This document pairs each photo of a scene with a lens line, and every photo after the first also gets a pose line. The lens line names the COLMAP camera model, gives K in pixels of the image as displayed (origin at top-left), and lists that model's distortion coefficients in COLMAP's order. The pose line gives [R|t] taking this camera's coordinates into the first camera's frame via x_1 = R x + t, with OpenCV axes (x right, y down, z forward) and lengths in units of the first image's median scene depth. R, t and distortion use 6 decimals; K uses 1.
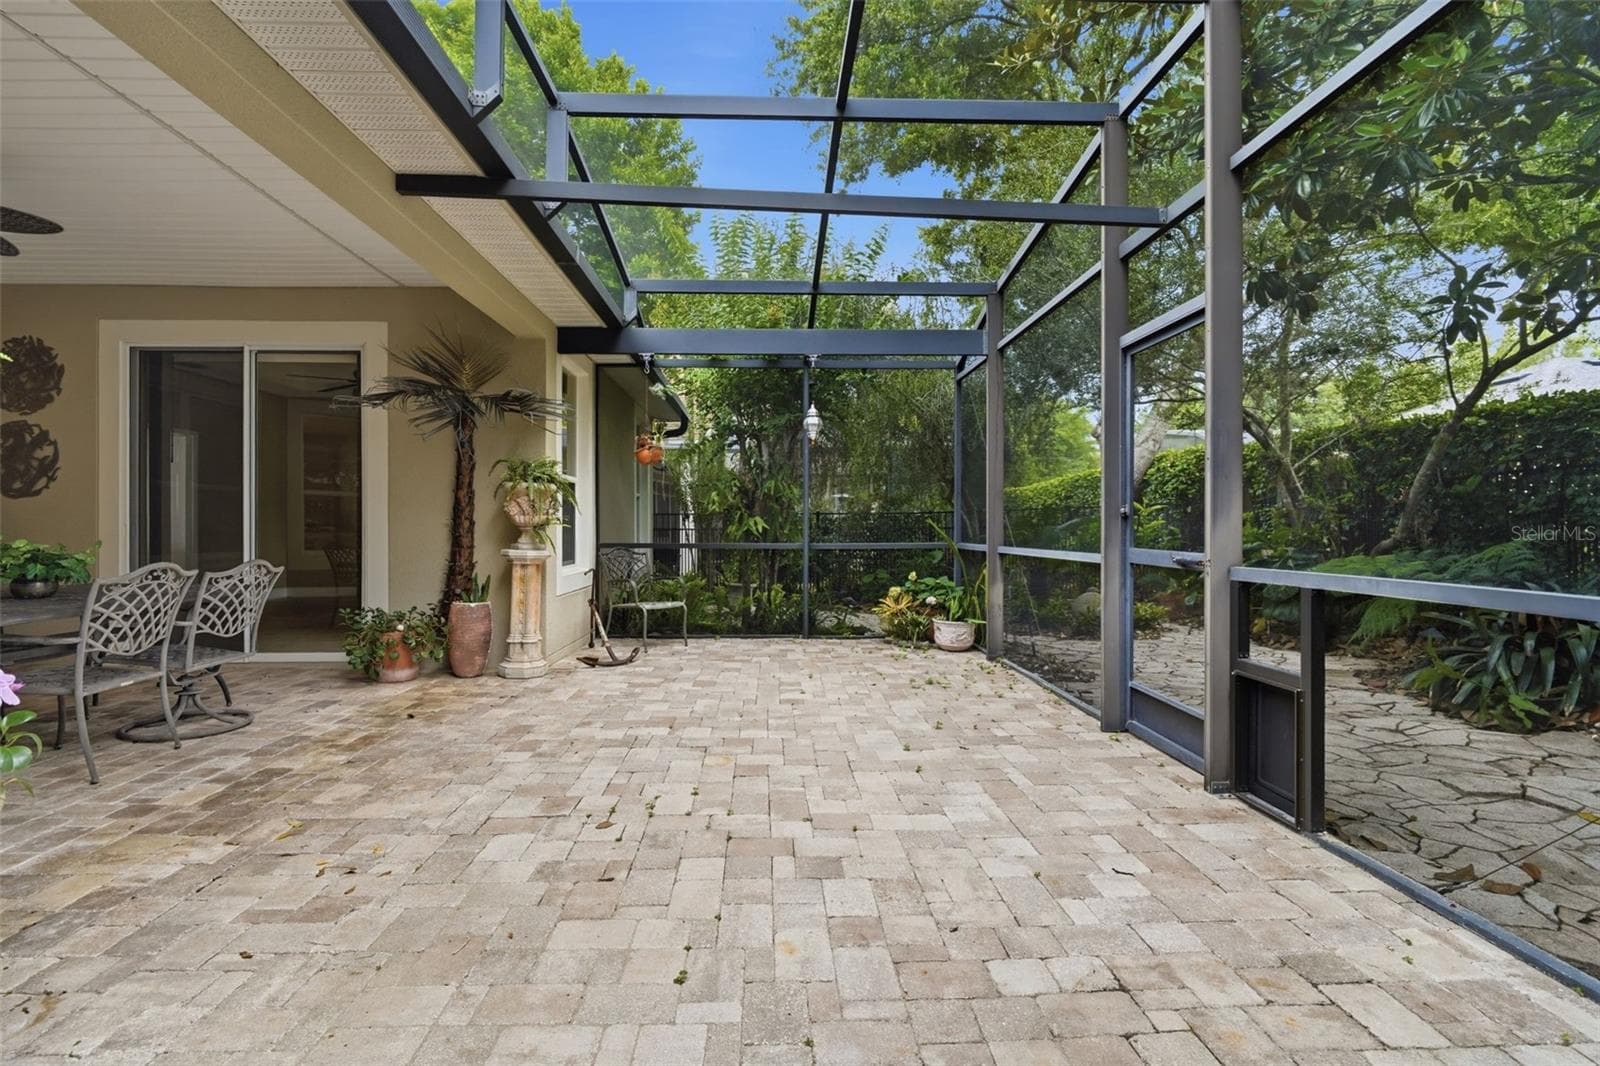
lens RADIAL K [[766.6, 0, 802.5], [0, 766.6, 525.7], [0, 0, 1]] dist [-0.013159, -0.001039]
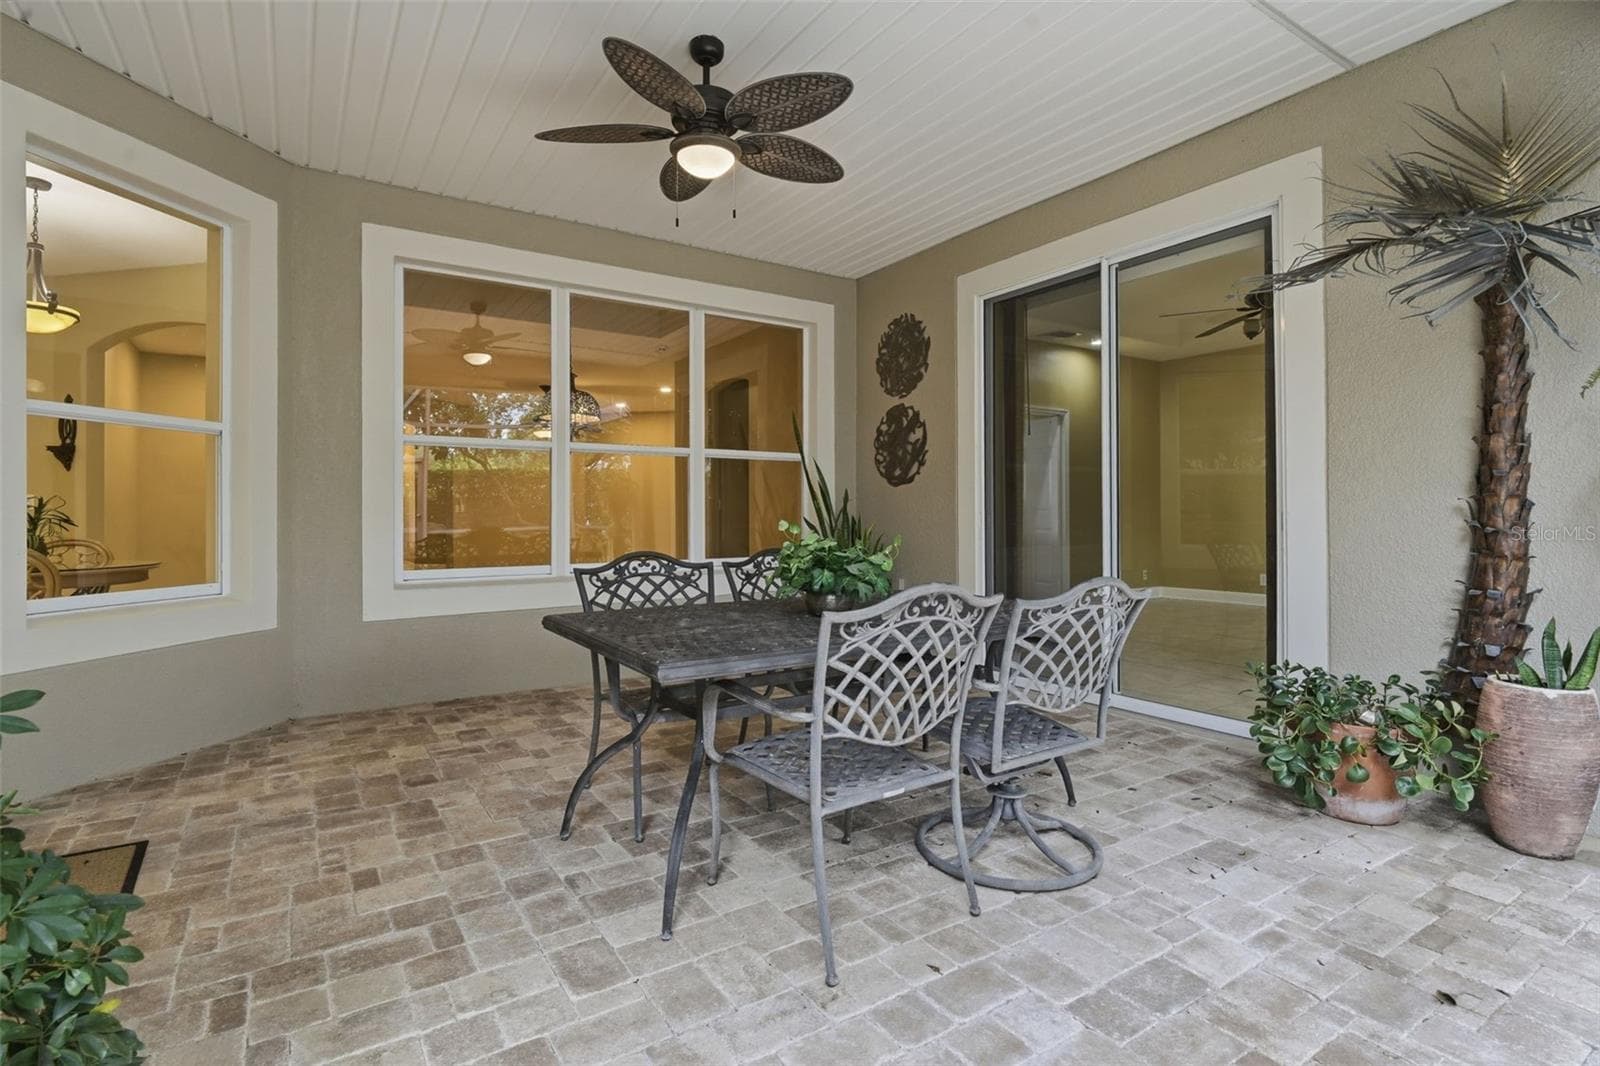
lens RADIAL K [[766.6, 0, 805.0], [0, 766.6, 508.8], [0, 0, 1]] dist [-0.013159, -0.001039]
pose [[0.509619, -0.010940, -0.860330, -0.289805], [0.005149, 0.999940, -0.009665, 0.000956], [0.860385, 0.000495, 0.509645, 0.437488]]
